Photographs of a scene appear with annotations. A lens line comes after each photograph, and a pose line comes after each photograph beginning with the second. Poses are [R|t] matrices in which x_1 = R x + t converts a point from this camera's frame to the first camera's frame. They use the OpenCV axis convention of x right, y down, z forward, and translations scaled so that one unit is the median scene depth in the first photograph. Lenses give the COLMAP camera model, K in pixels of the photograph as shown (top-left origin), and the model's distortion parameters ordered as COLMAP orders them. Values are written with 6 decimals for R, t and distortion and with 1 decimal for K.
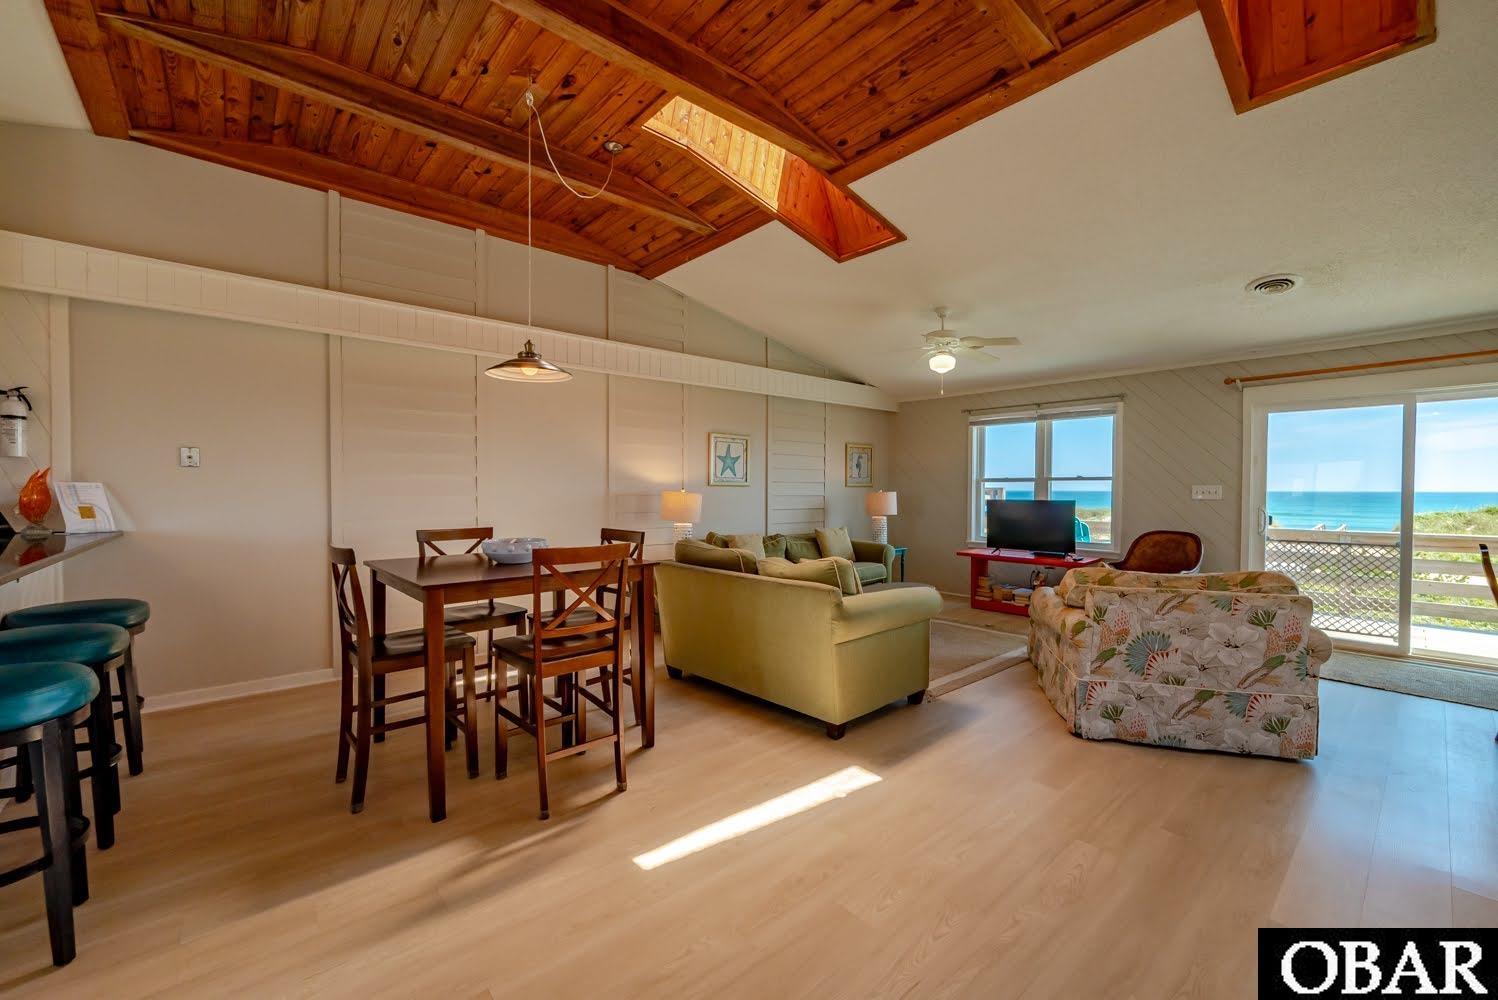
lens RADIAL K [[618.6, 0, 746.6], [0, 618.6, 497.5], [0, 0, 1]] dist [-0.007213, 0.002045]
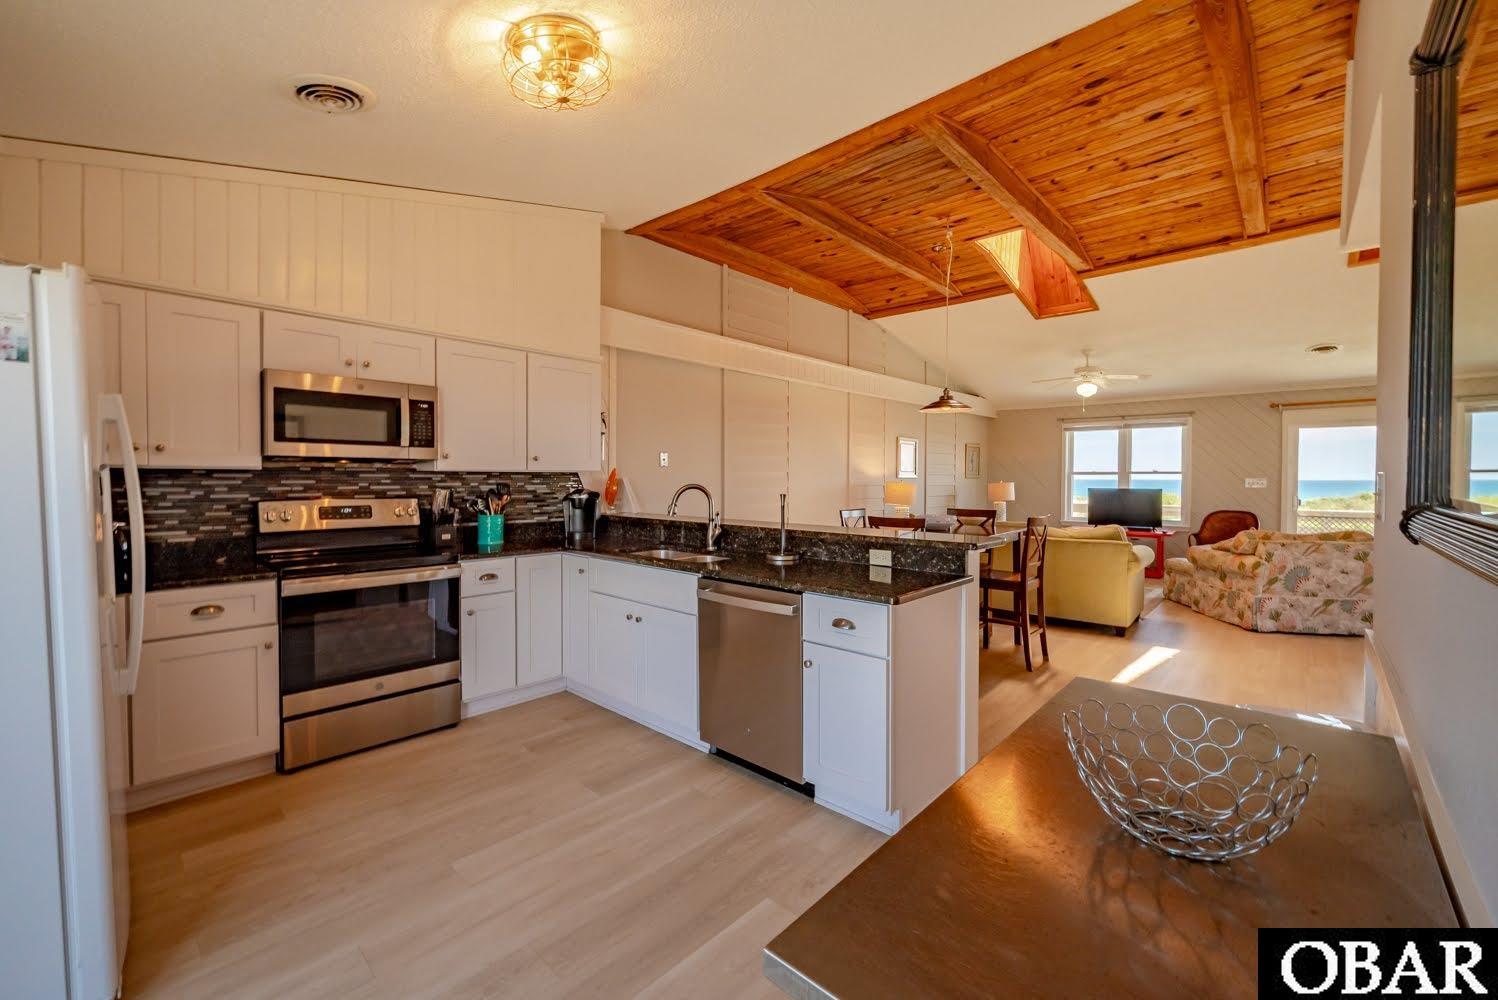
lens RADIAL K [[618.6, 0, 776.0], [0, 618.6, 484.0], [0, 0, 1]] dist [-0.007213, 0.002045]
pose [[0.992226, -0.001515, 0.124442, -0.639462], [0.002019, 0.999990, -0.003919, -0.003163], [-0.124435, 0.004140, 0.992219, -0.328161]]
